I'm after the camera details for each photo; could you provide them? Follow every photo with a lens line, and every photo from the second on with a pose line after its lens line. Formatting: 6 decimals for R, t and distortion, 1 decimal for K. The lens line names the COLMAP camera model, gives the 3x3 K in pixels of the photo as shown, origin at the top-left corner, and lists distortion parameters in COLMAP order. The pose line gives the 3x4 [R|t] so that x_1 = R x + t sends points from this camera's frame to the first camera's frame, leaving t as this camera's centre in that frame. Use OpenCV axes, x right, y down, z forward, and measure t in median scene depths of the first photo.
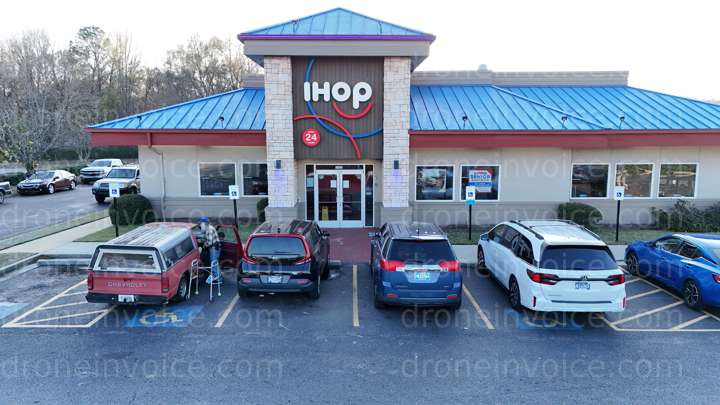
lens RADIAL K [[536.5, 0, 361.4], [0, 536.5, 198.2], [0, 0, 1]] dist [0.080106, -0.074399]
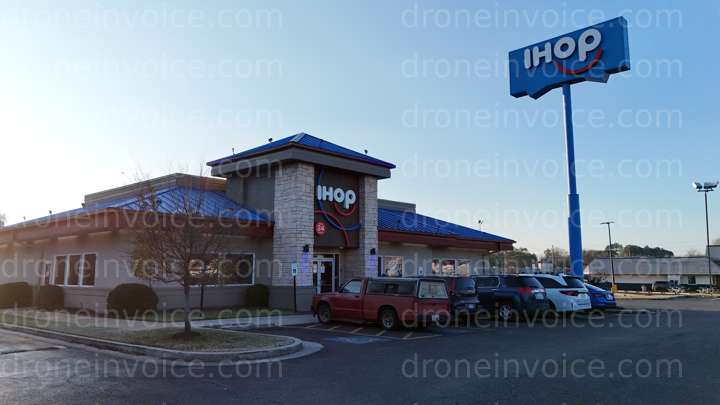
lens RADIAL K [[536.5, 0, 361.4], [0, 536.5, 198.2], [0, 0, 1]] dist [0.080106, -0.074399]
pose [[0.696989, 0.098165, 0.710331, -0.926823], [0.090125, 0.970739, -0.222584, 0.104779], [-0.711396, 0.219157, 0.667747, 0.089103]]
